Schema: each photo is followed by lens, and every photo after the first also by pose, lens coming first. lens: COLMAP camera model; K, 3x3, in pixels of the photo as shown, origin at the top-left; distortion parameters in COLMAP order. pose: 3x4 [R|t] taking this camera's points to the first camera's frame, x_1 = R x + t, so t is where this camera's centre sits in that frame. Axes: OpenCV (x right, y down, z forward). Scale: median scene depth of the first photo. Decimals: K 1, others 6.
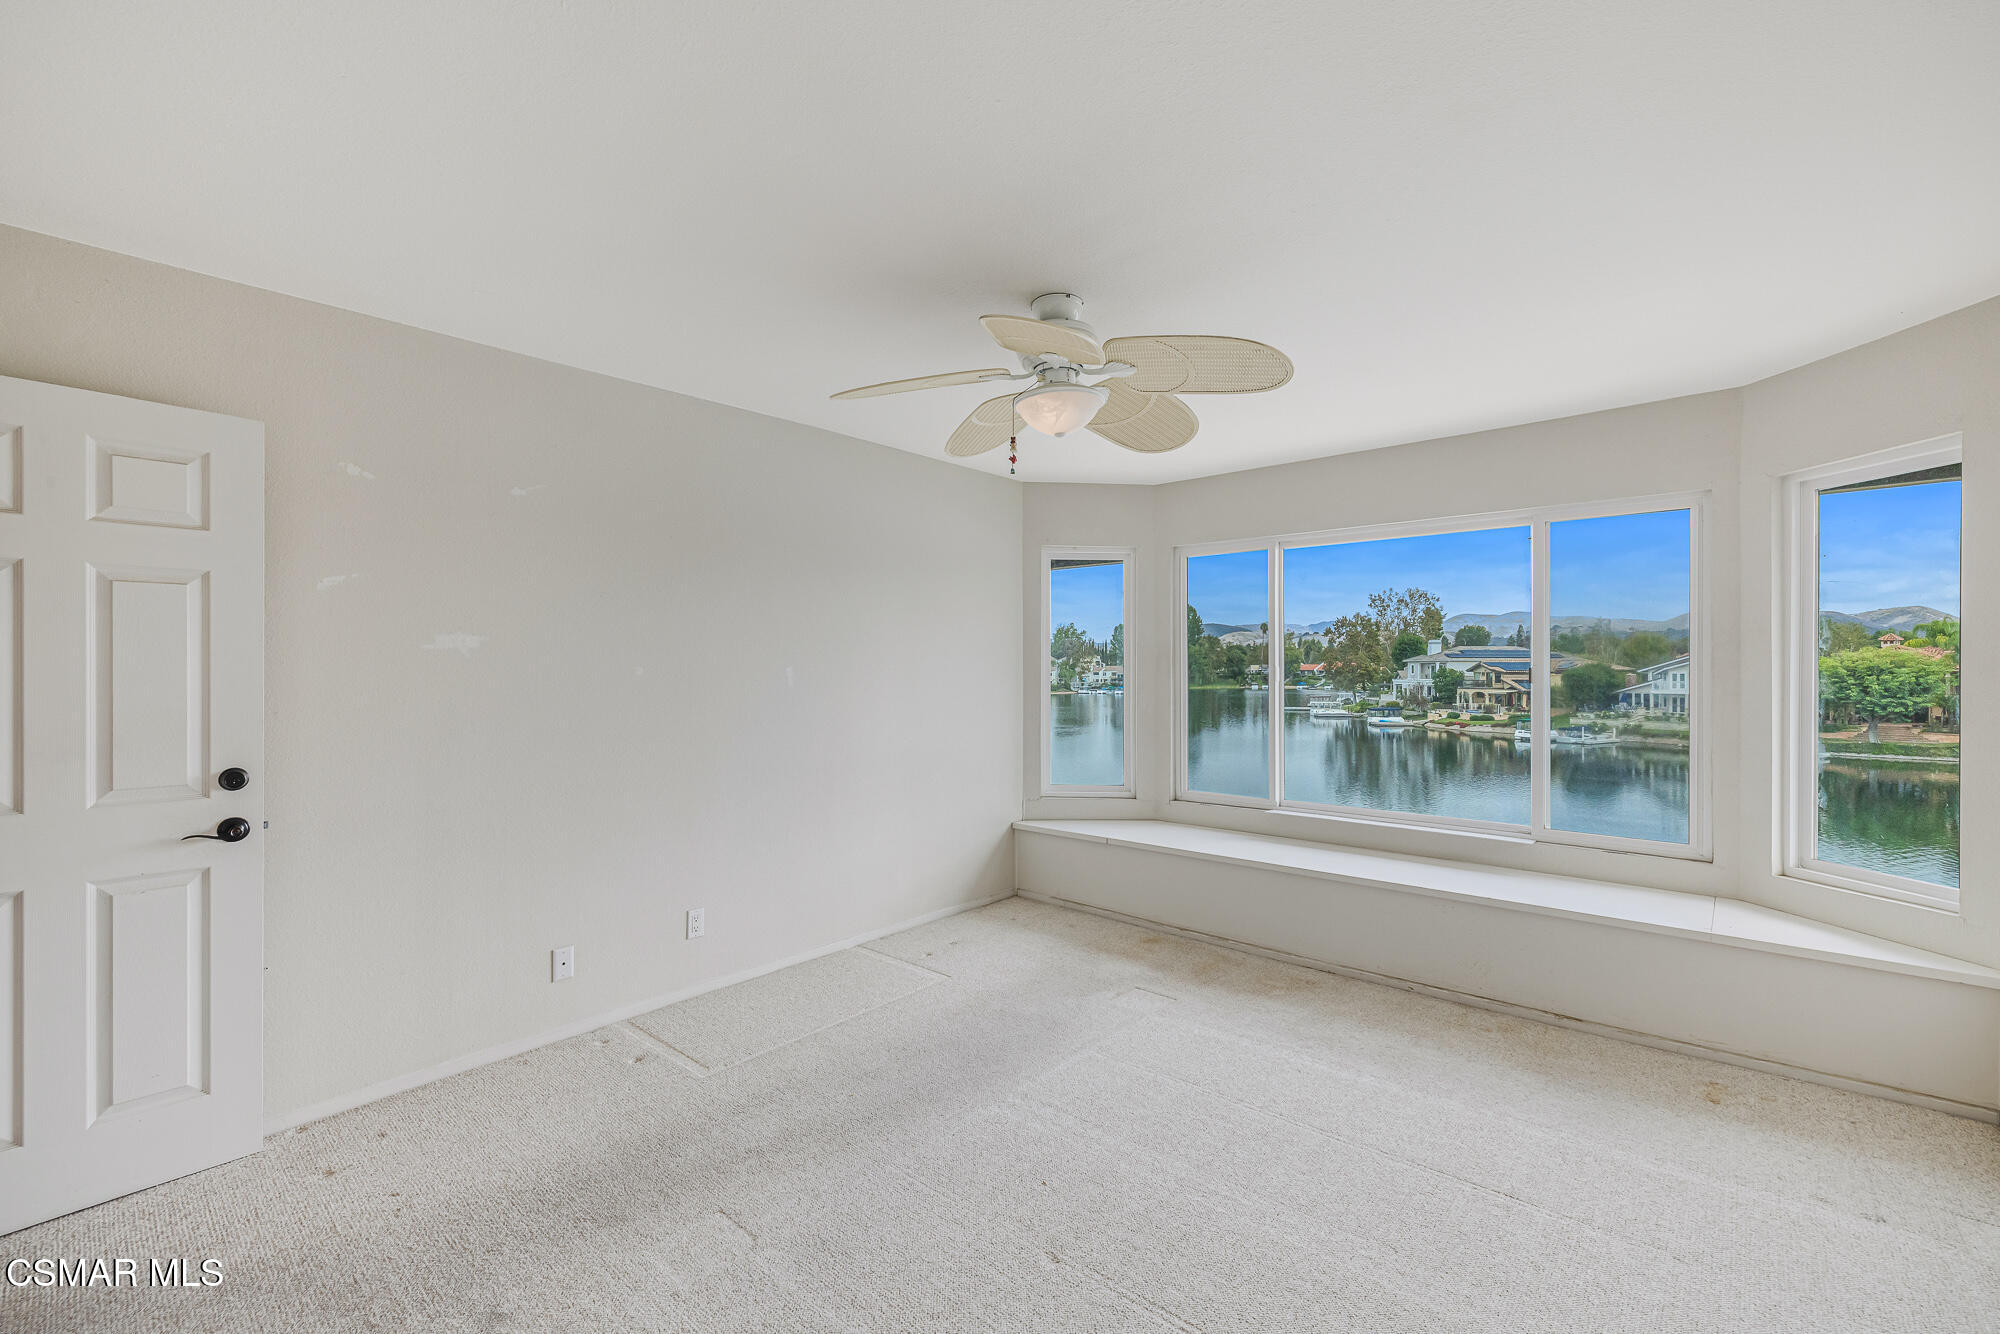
lens RADIAL K [[845.4, 0, 997.7], [0, 845.4, 672.7], [0, 0, 1]] dist [0.002327, 0.000045]
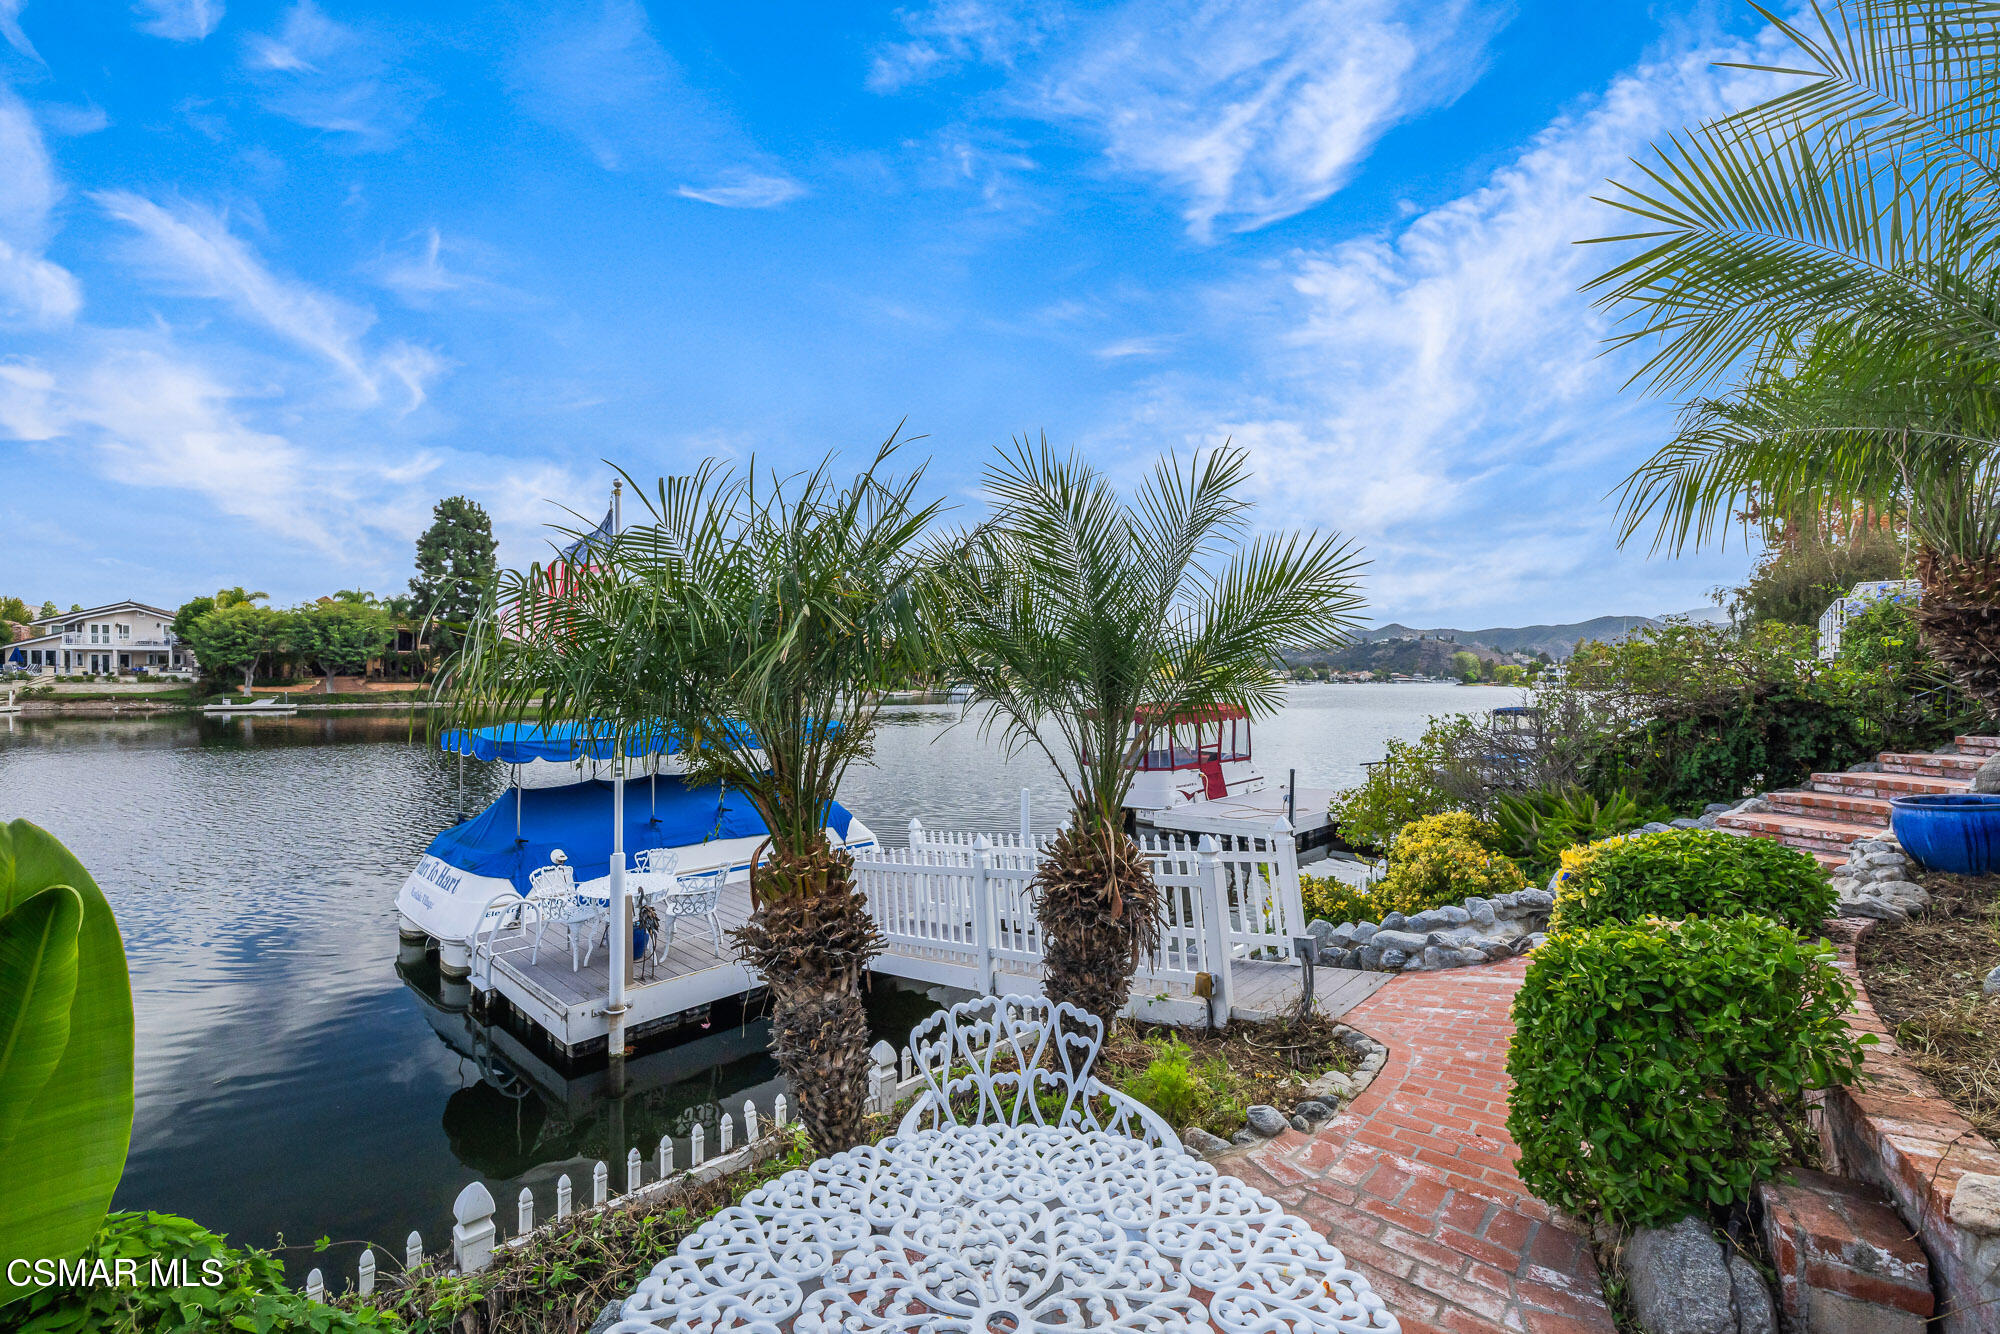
lens RADIAL K [[849.0, 0, 1000.1], [0, 849.0, 674.6], [0, 0, 1]] dist [0.002151, 0.000006]
pose [[0.017472, 0.003153, 0.999842, 0.018364], [-0.000179, 0.999995, -0.003150, 0.052097], [-0.999847, -0.000124, 0.017472, 0.143462]]
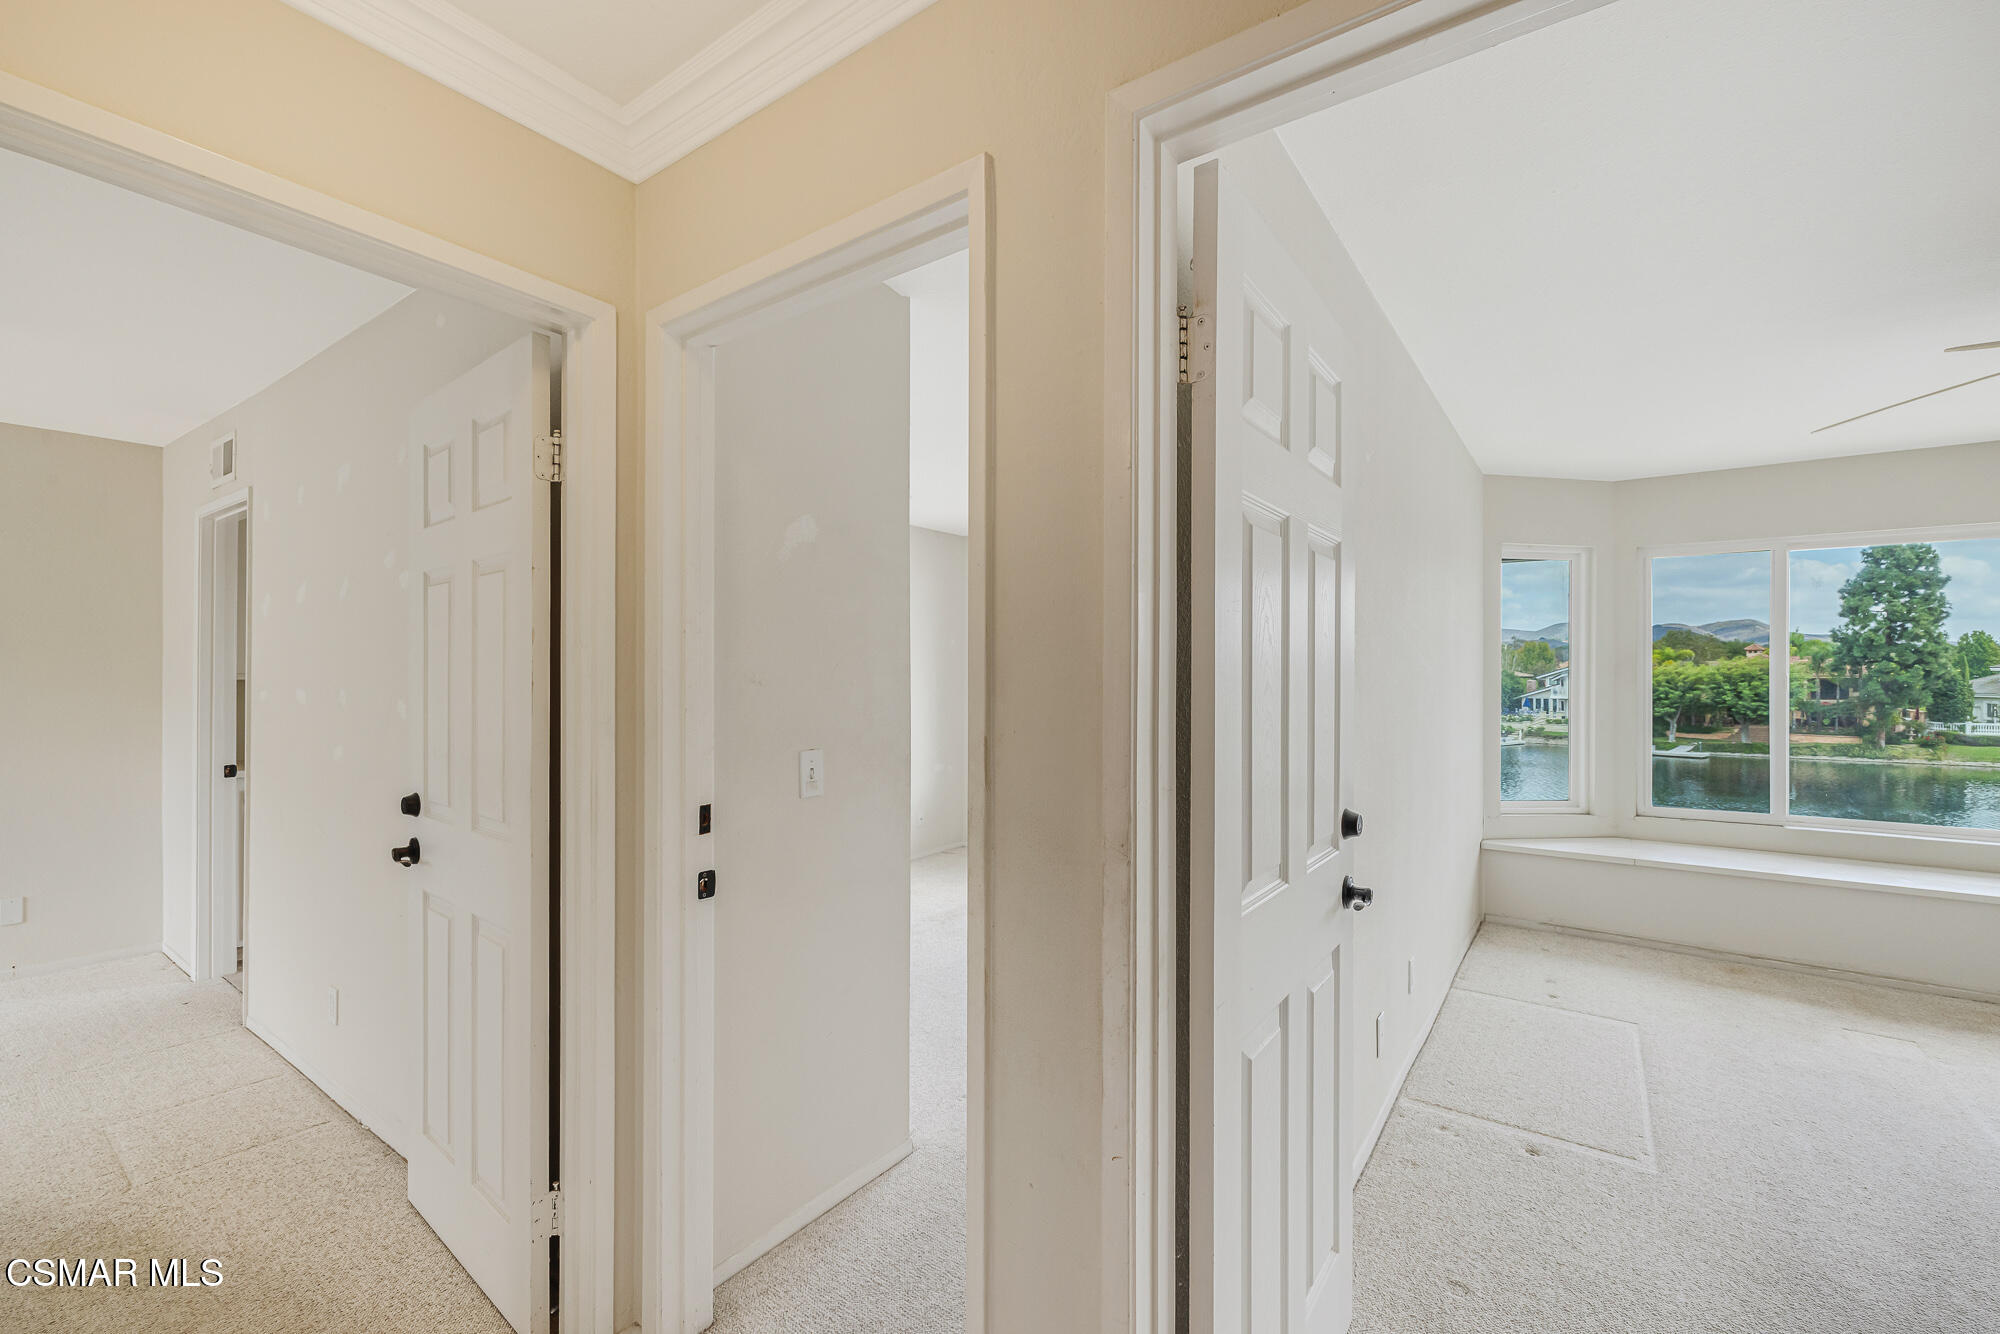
lens RADIAL K [[840.4, 0, 1001.1], [0, 840.4, 677.1], [0, 0, 1]] dist [0.001794, 0.000570]
pose [[0.994830, 0.001448, 0.101541, -0.032930], [-0.001319, 0.999998, -0.001333, -0.000106], [-0.101543, 0.001192, 0.994830, 0.007639]]
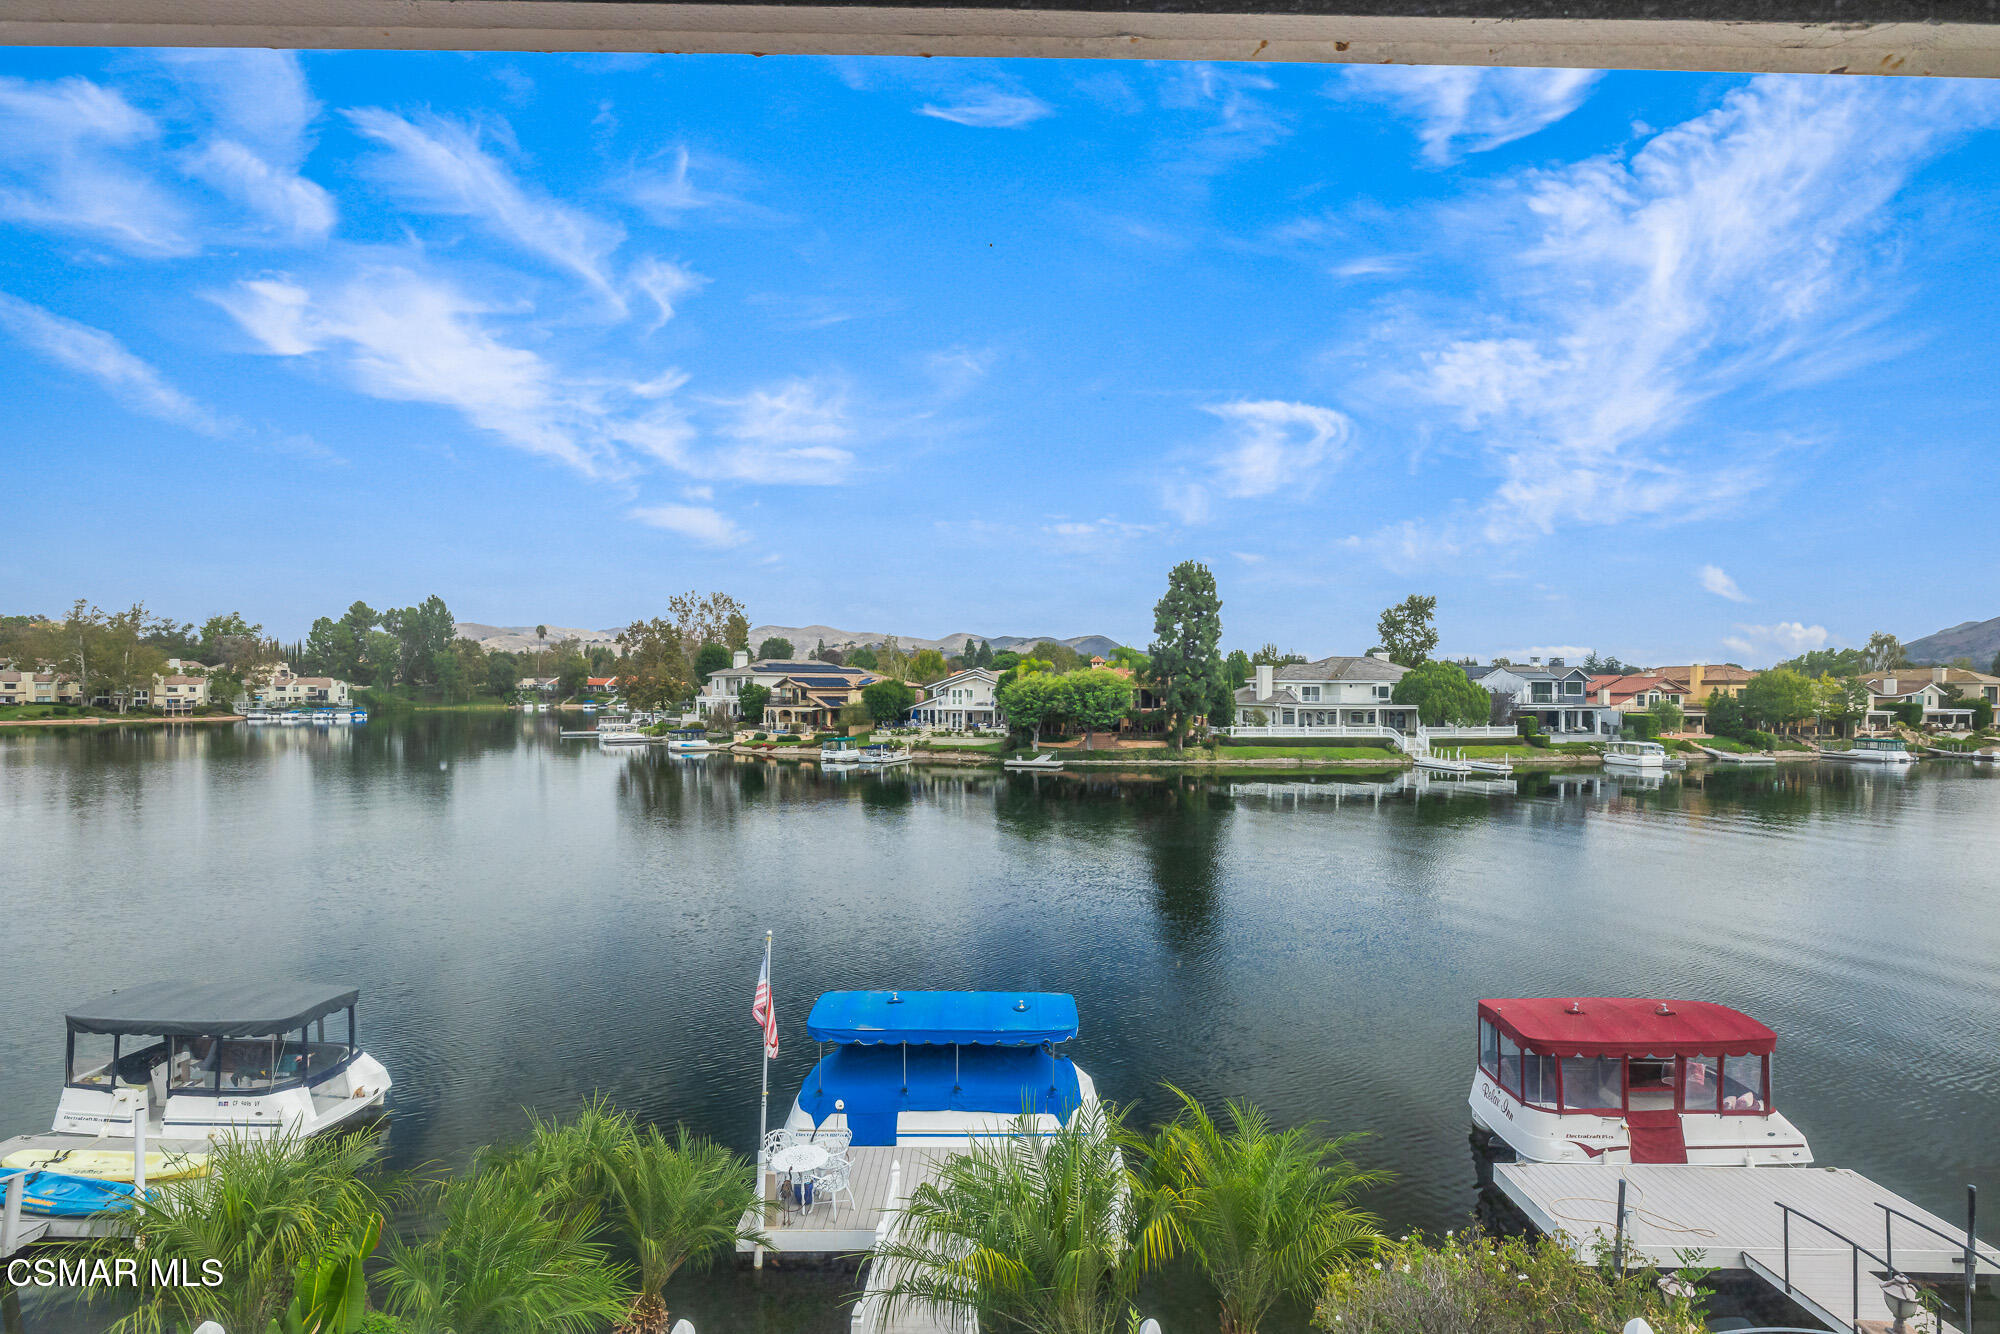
lens RADIAL K [[1012.8, 0, 1002.3], [0, 1012.8, 699.3], [0, 0, 1]] dist [-0.003798, 0.001446]
pose [[0.743847, -0.004777, 0.668333, 0.018260], [-0.002612, 0.999946, 0.010054, -0.000228], [-0.668345, -0.009224, 0.743794, 0.043492]]
